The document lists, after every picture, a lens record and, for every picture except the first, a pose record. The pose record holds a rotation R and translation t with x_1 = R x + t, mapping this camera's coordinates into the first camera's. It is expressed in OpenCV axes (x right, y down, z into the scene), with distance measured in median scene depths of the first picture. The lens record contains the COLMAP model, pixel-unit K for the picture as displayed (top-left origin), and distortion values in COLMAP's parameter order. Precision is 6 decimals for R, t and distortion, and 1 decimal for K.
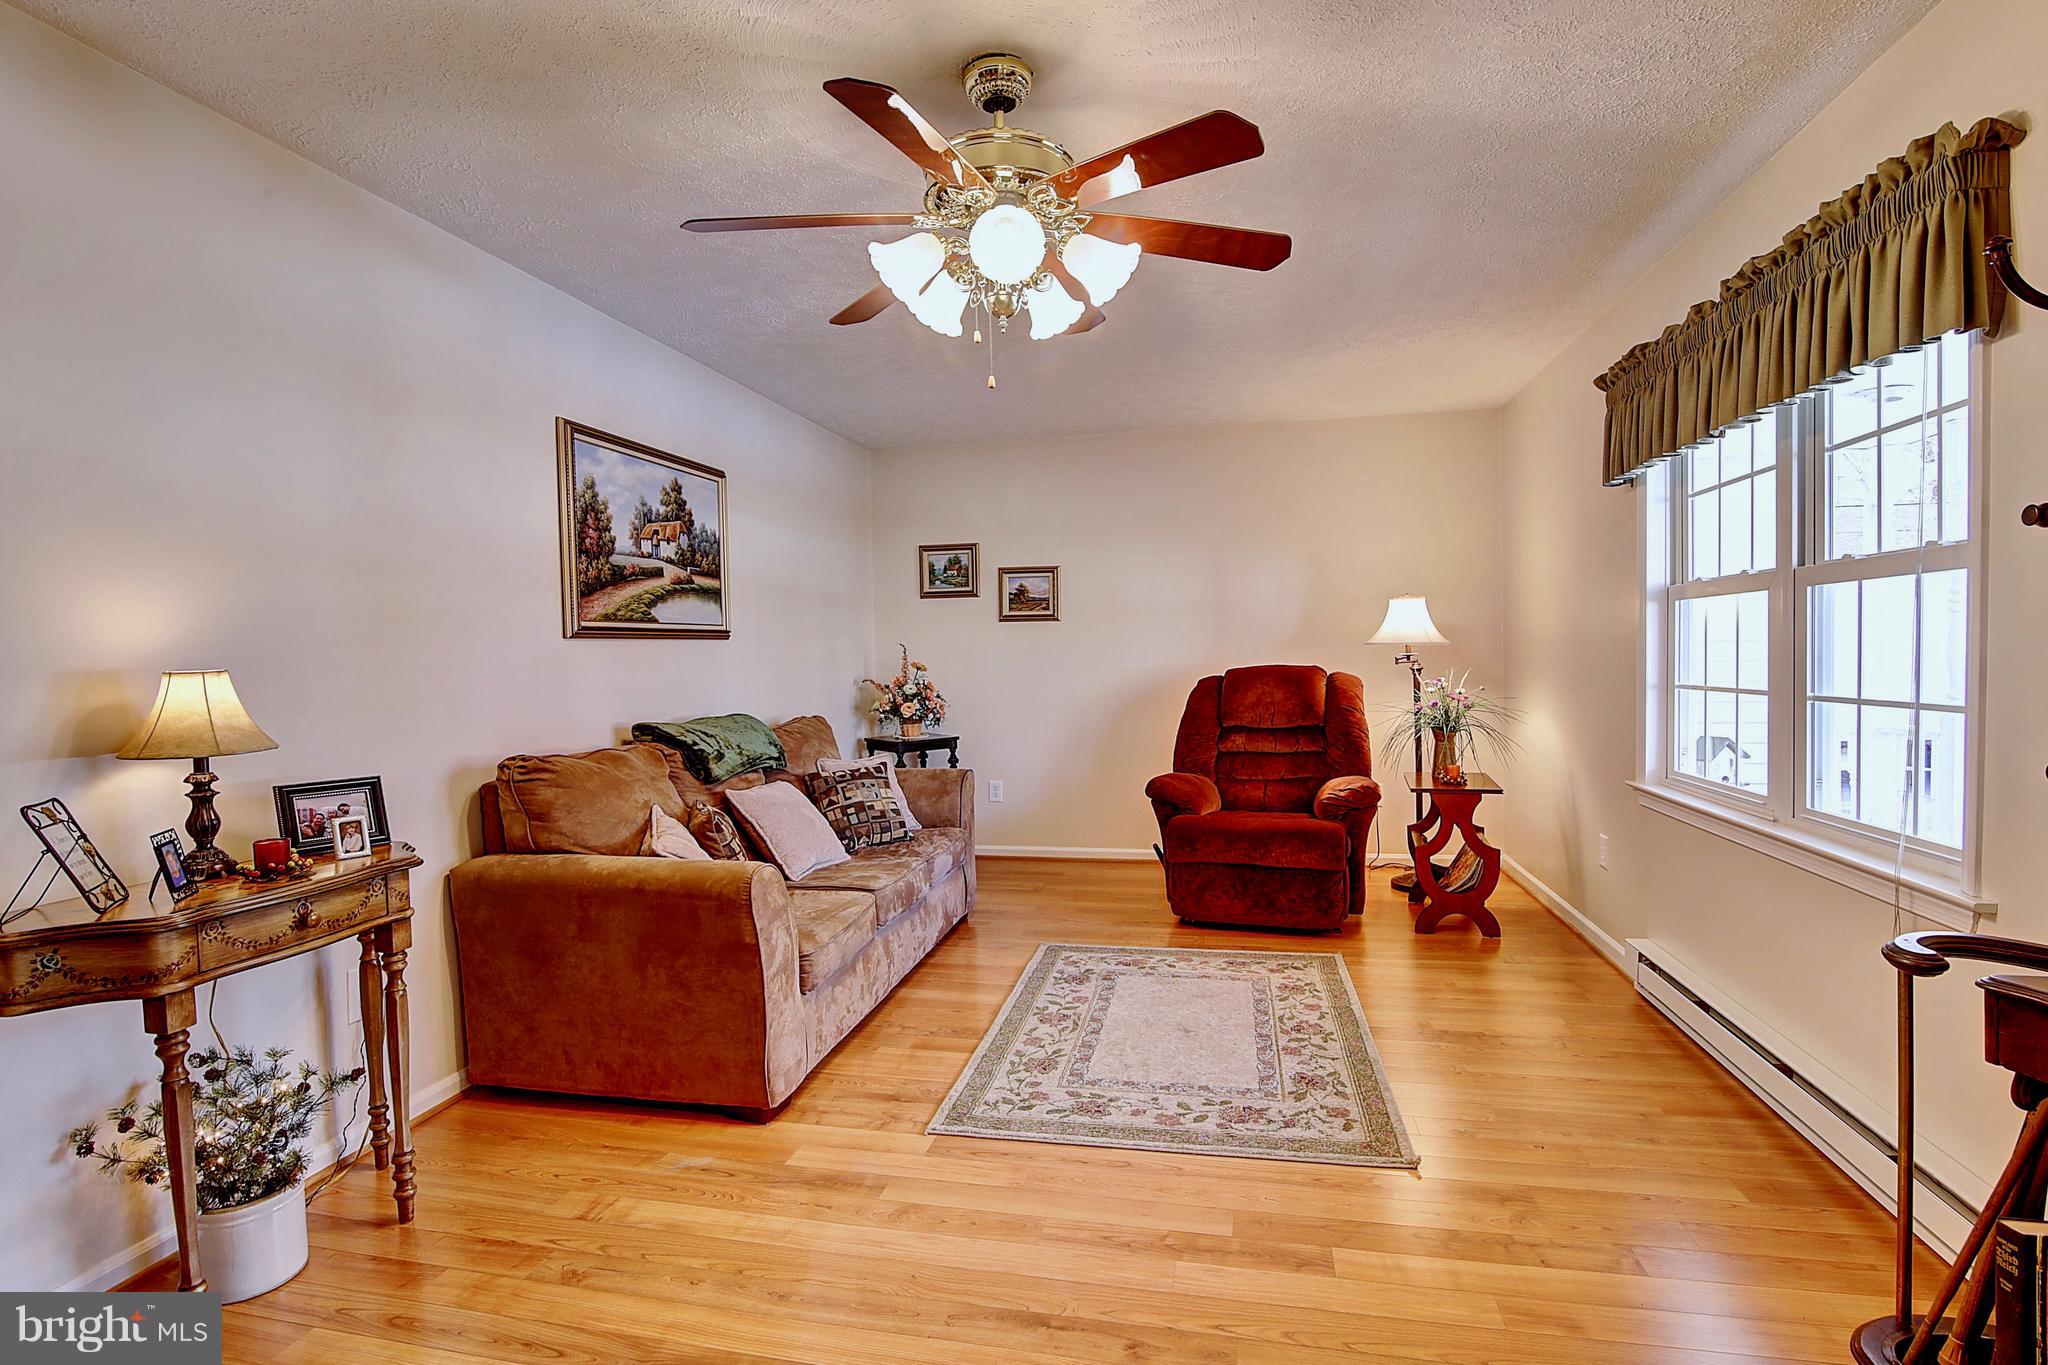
lens RADIAL K [[977.4, 0, 1024.0], [0, 977.4, 682.5], [0, 0, 1]] dist [-0.018651, 0.000335]
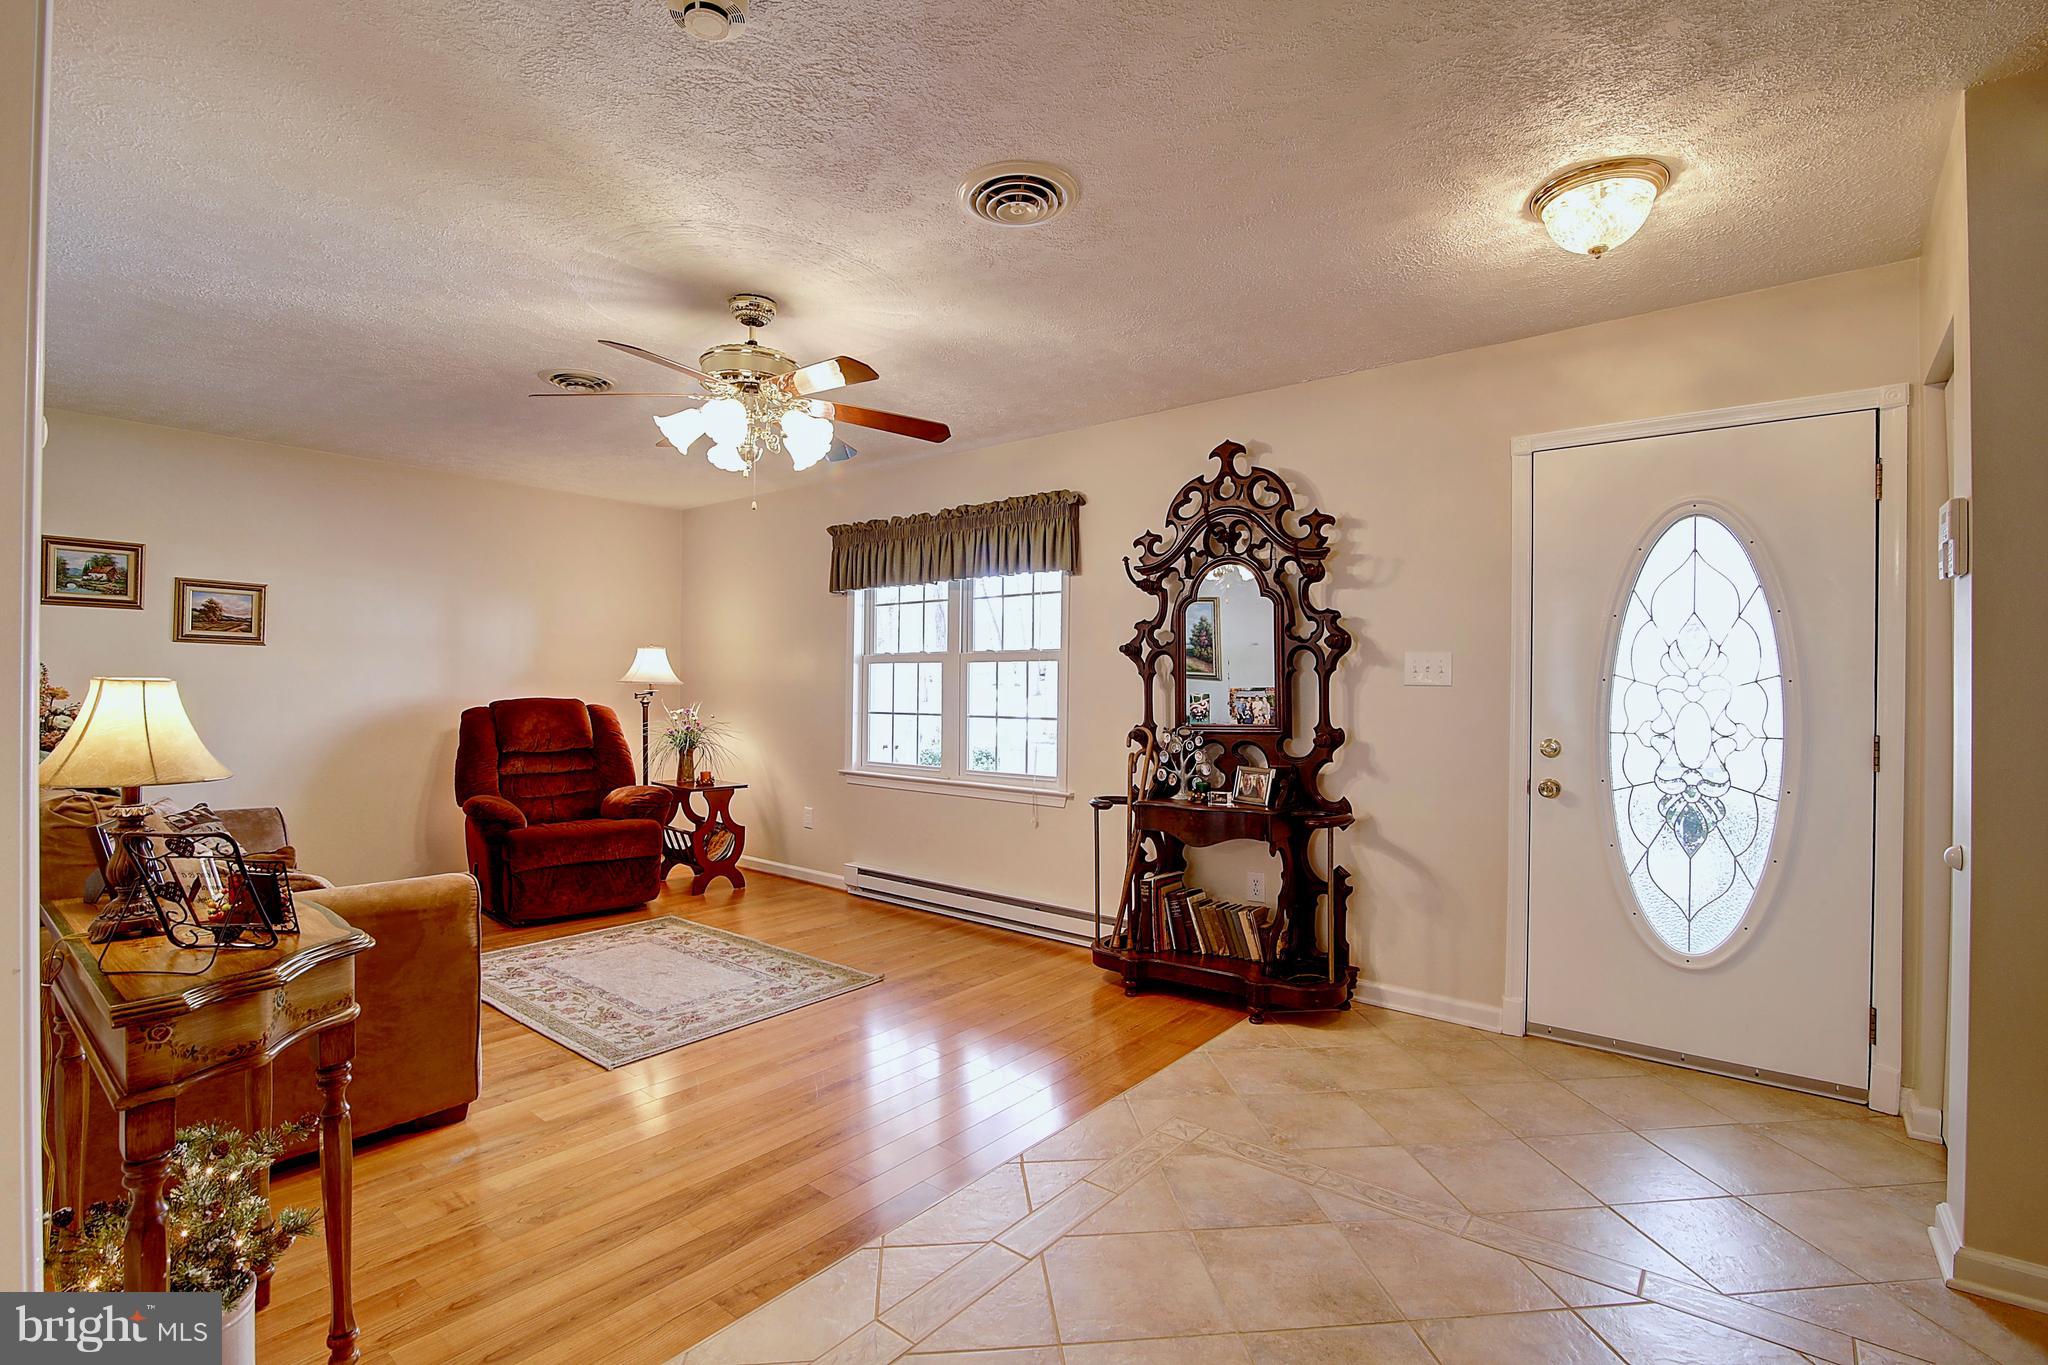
lens RADIAL K [[942.6, 0, 1022.7], [0, 942.6, 685.1], [0, 0, 1]] dist [-0.019422, 0.000731]
pose [[0.448940, 0.027169, 0.893149, -0.674753], [0.007725, 0.999382, -0.034283, 0.013316], [-0.893528, 0.022291, 0.448453, -0.011487]]
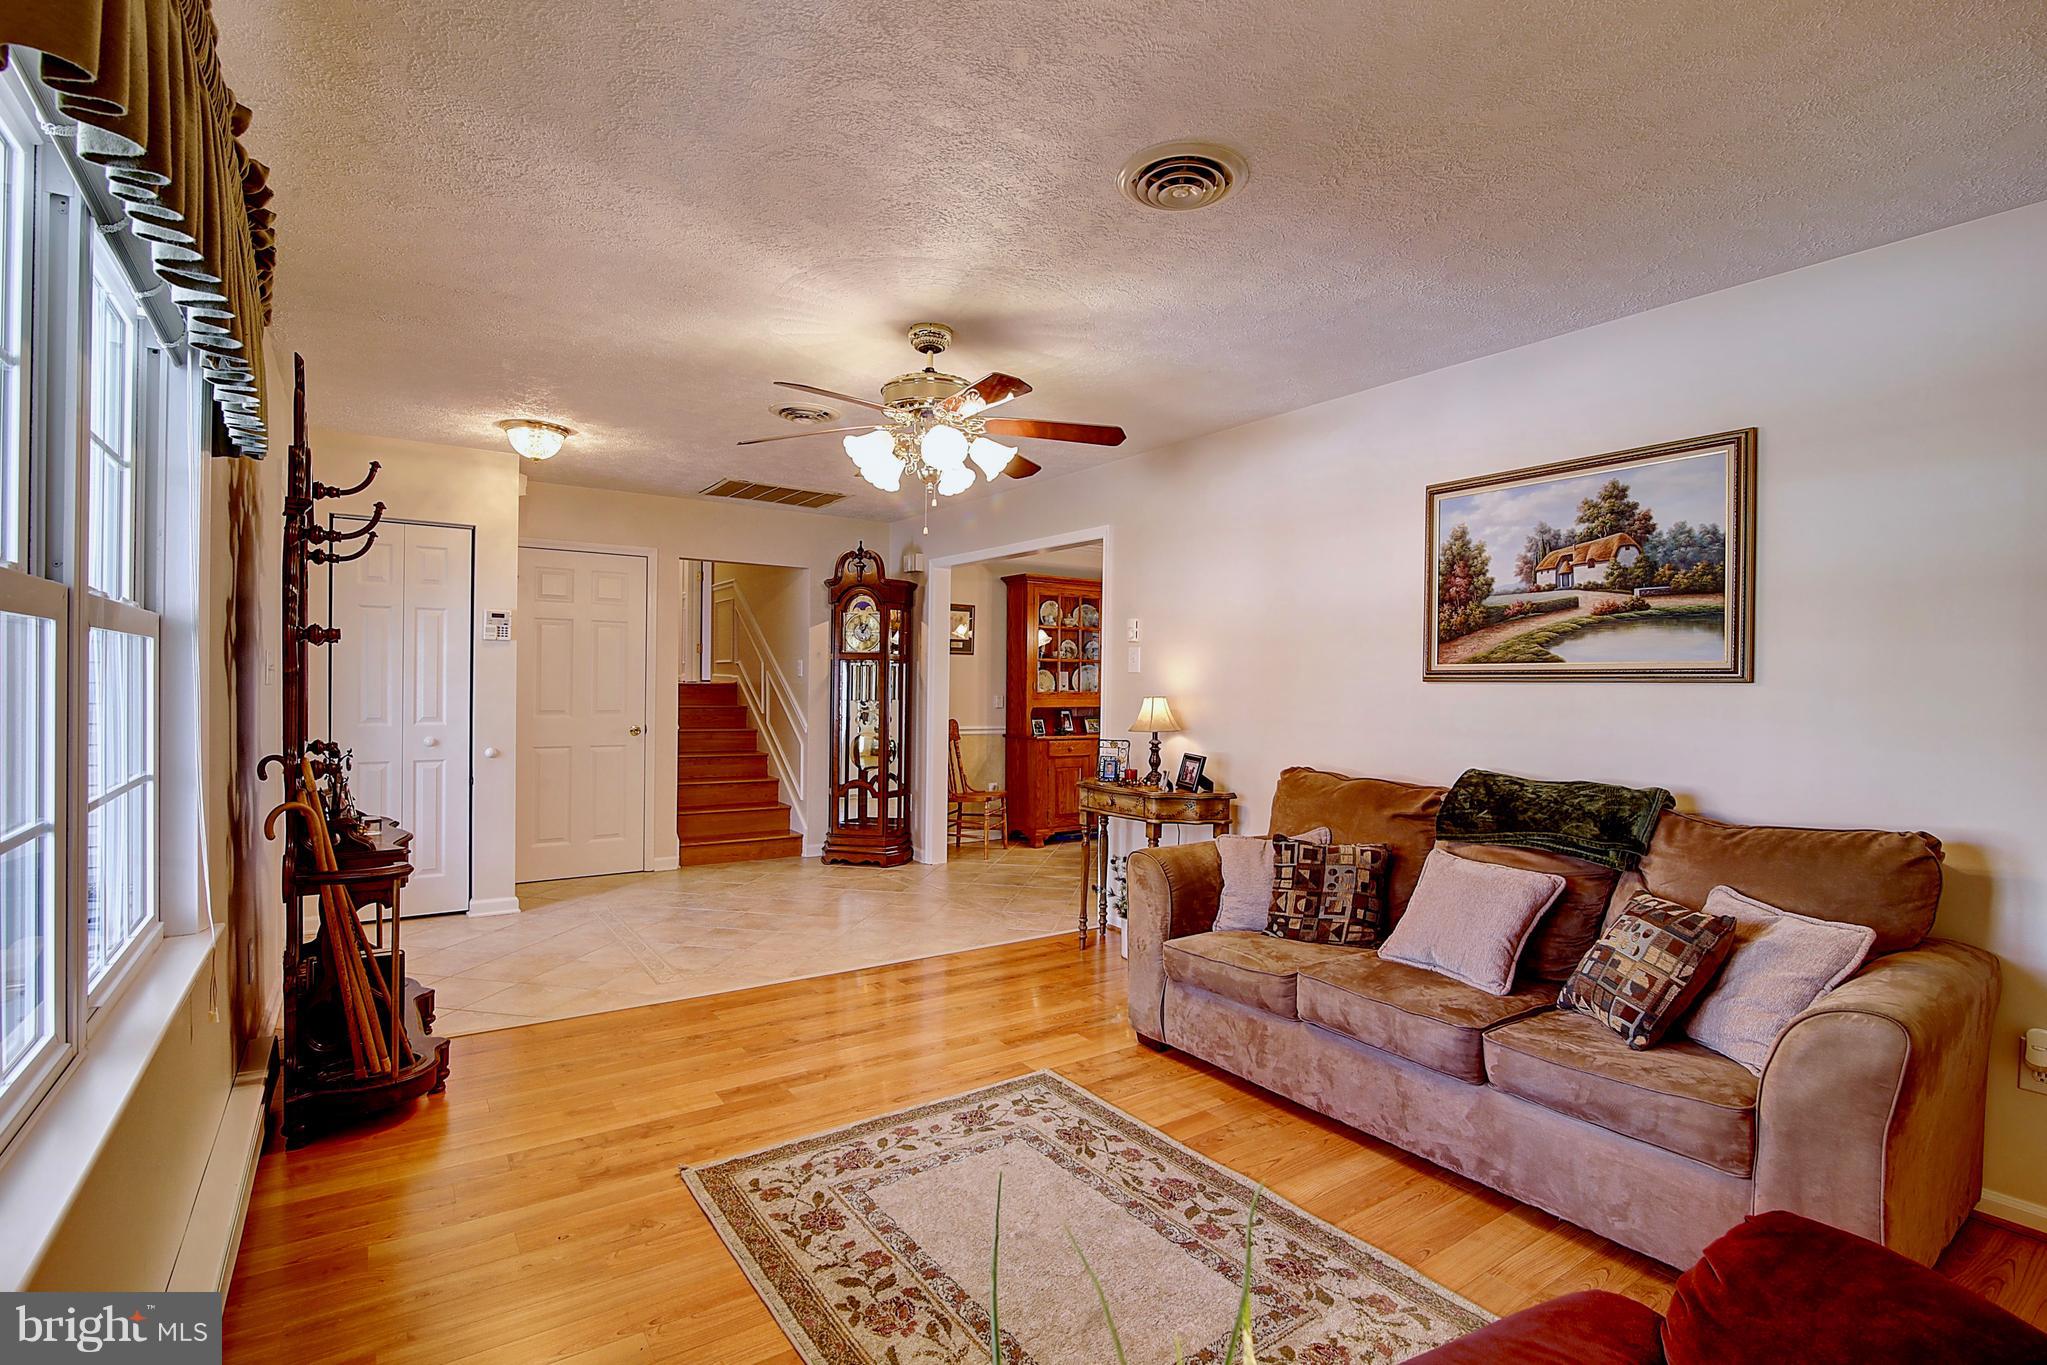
lens RADIAL K [[942.2, 0, 1022.2], [0, 942.2, 685.1], [0, 0, 1]] dist [-0.019422, 0.000731]
pose [[-0.677337, 0.017060, -0.735475, 0.596368], [-0.018145, 0.999040, 0.039885, -0.070756], [0.735449, 0.040361, -0.676377, 1.291032]]
